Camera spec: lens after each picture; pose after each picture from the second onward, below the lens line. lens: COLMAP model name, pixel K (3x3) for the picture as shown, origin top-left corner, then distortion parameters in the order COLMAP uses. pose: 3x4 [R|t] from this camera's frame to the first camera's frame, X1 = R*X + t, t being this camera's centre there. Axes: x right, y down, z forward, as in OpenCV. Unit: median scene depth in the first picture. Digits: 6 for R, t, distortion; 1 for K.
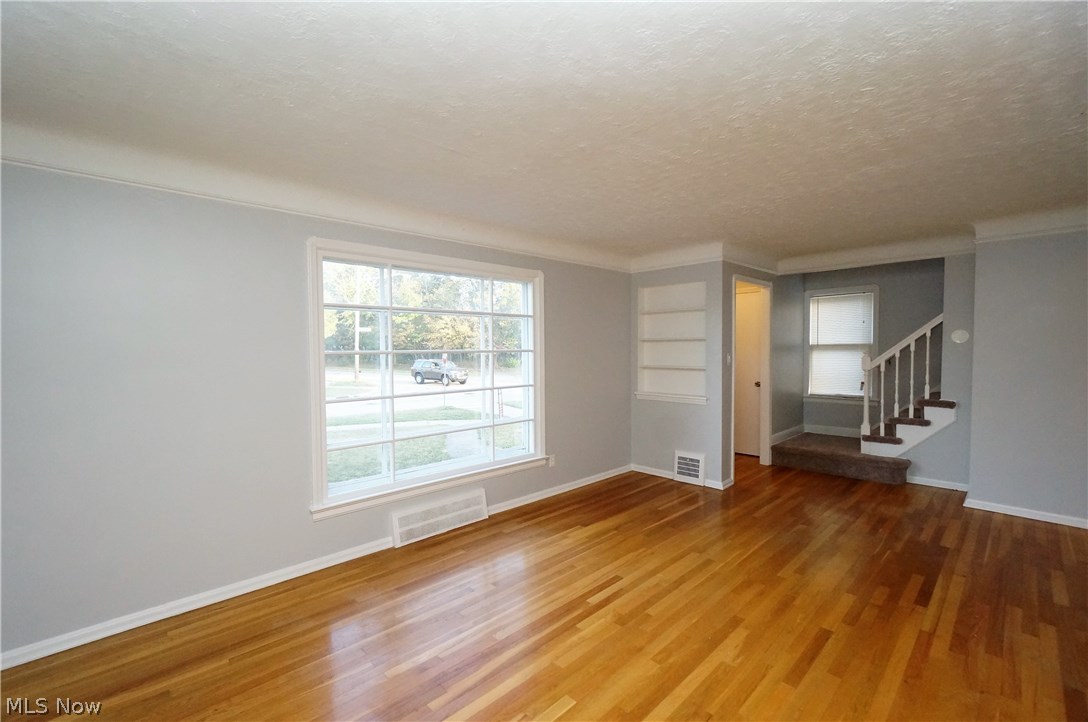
lens RADIAL K [[467.8, 0, 538.6], [0, 467.8, 364.0], [0, 0, 1]] dist [-0.010333, 0.005764]
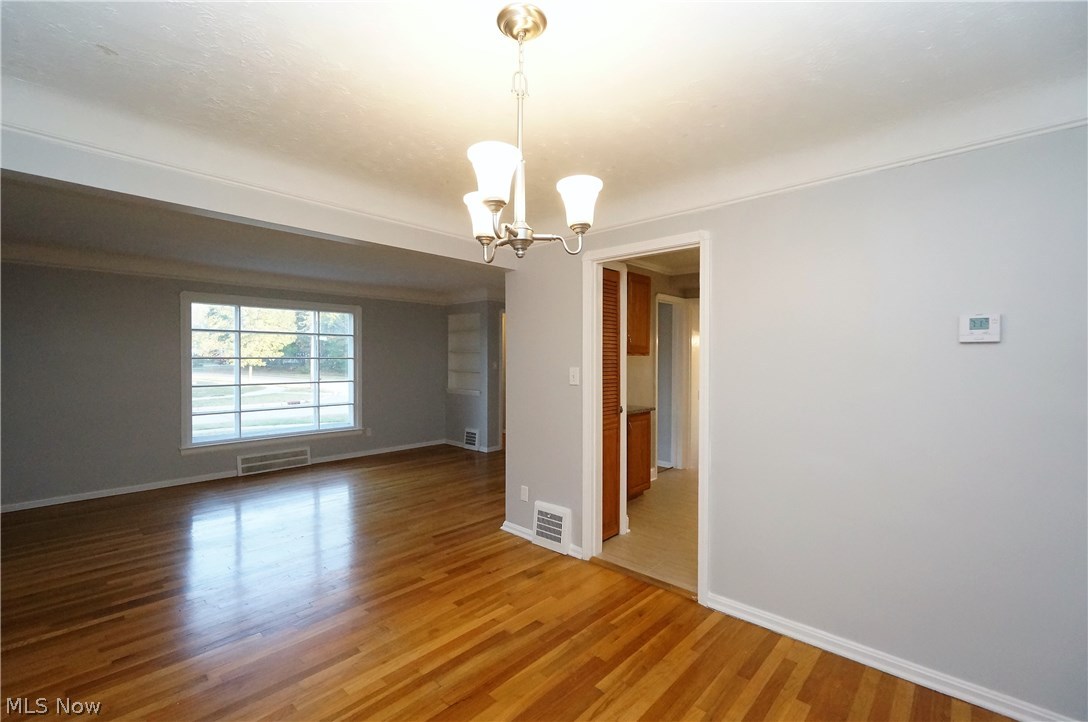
lens RADIAL K [[472.6, 0, 542.3], [0, 472.6, 365.3], [0, 0, 1]] dist [-0.010871, 0.000573]
pose [[0.998549, 0.010215, 0.052873, 0.514360], [-0.009300, 0.999803, -0.017512, 0.015877], [-0.053042, 0.016995, 0.998448, -0.551014]]
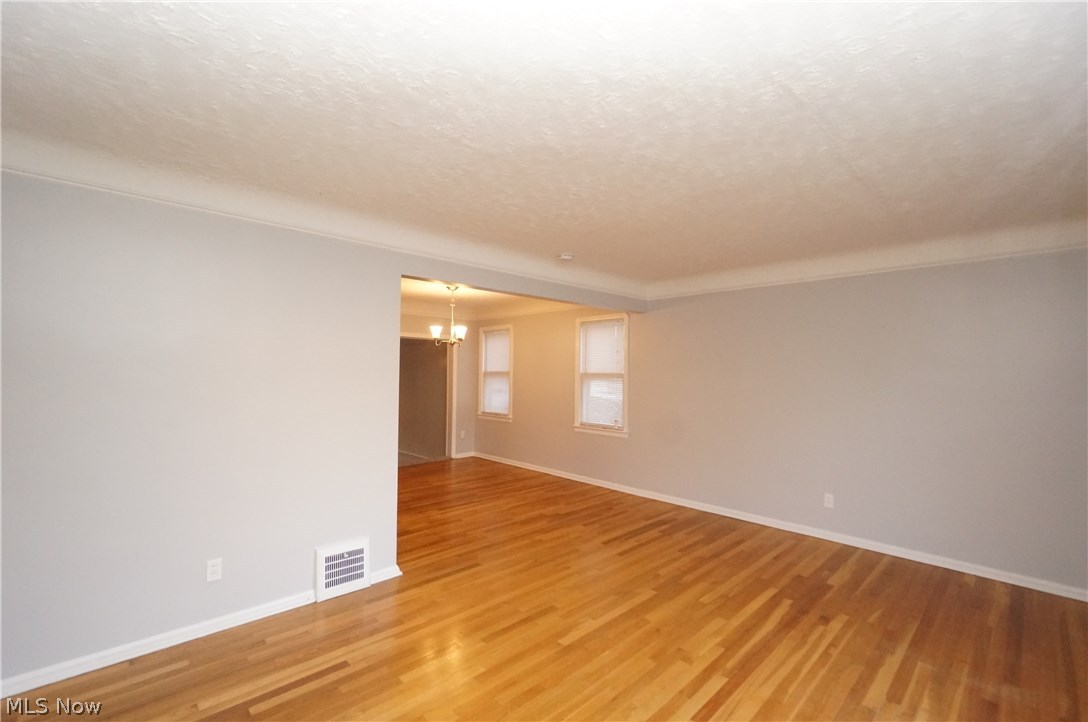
lens RADIAL K [[457.8, 0, 552.0], [0, 457.8, 359.7], [0, 0, 1]] dist [-0.000984, 0.000031]
pose [[-0.999979, -0.001590, -0.006286, 0.243795], [-0.001601, 0.999997, 0.001879, -0.038478], [0.006283, 0.001889, -0.999978, 1.083878]]
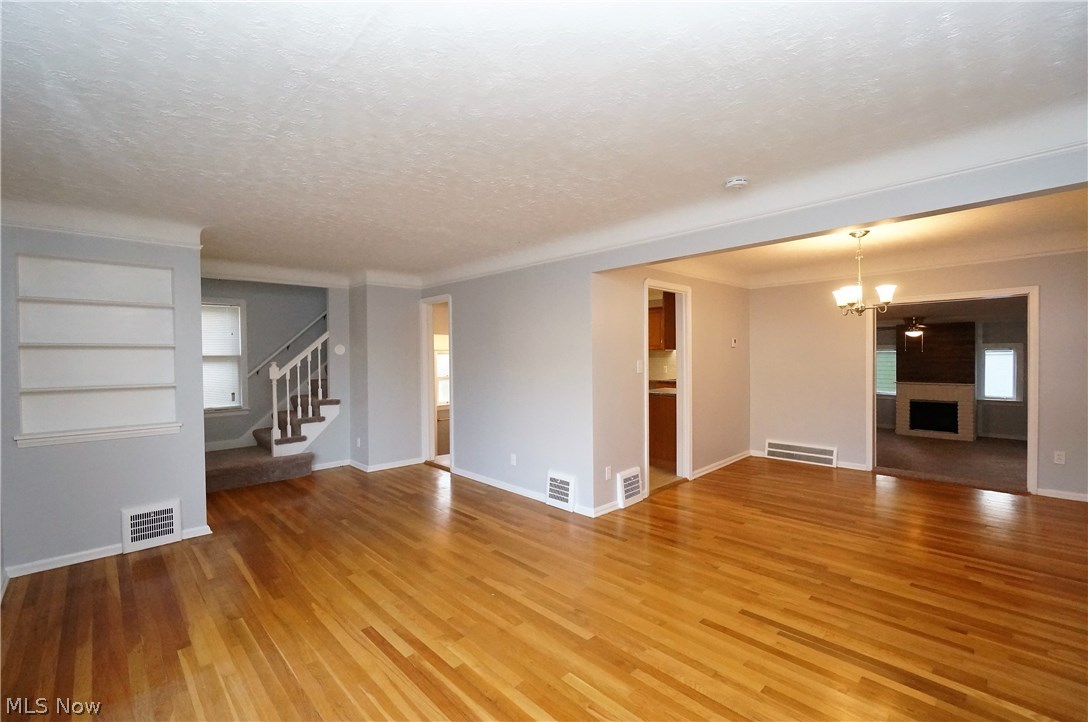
lens RADIAL K [[467.8, 0, 538.6], [0, 467.8, 364.0], [0, 0, 1]] dist [-0.010333, 0.005764]
pose [[-0.005299, -0.009634, 0.999940, -0.437297], [0.042043, 0.999067, 0.009848, -0.008264], [-0.999102, 0.042093, -0.004889, 0.449785]]
